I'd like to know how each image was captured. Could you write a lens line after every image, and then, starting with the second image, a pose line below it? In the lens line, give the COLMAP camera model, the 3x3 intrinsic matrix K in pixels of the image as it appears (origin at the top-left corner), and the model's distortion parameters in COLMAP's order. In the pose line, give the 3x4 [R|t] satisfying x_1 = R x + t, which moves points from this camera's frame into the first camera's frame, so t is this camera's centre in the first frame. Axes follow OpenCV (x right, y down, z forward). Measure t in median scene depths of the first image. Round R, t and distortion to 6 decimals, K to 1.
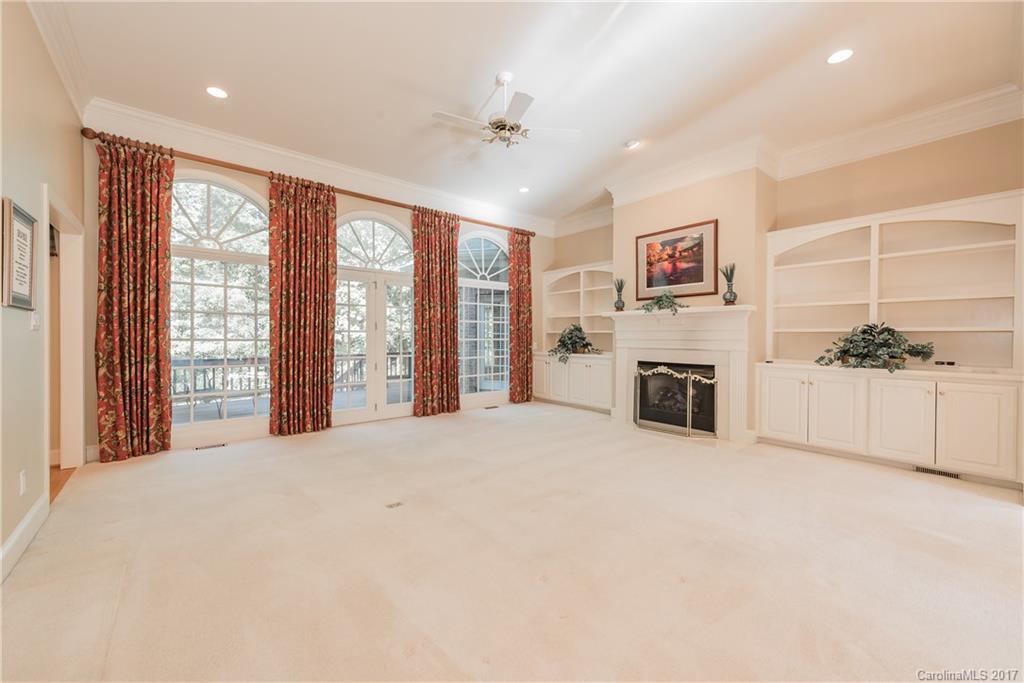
lens RADIAL K [[404.6, 0, 510.9], [0, 404.6, 345.0], [0, 0, 1]] dist [0.004369, 0.000107]
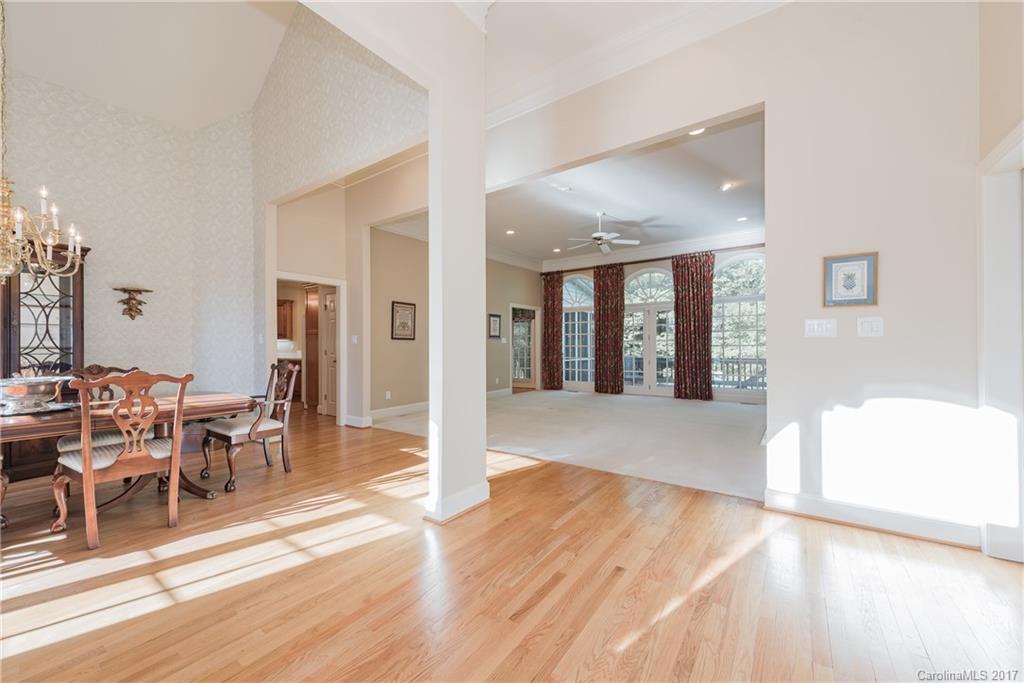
lens RADIAL K [[404.6, 0, 511.8], [0, 404.6, 342.2], [0, 0, 1]] dist [0.004369, 0.000107]
pose [[0.241657, -0.011411, -0.970295, 2.156947], [-0.012009, 0.999819, -0.014749, 0.006401], [0.970287, 0.015216, 0.241477, 0.135490]]
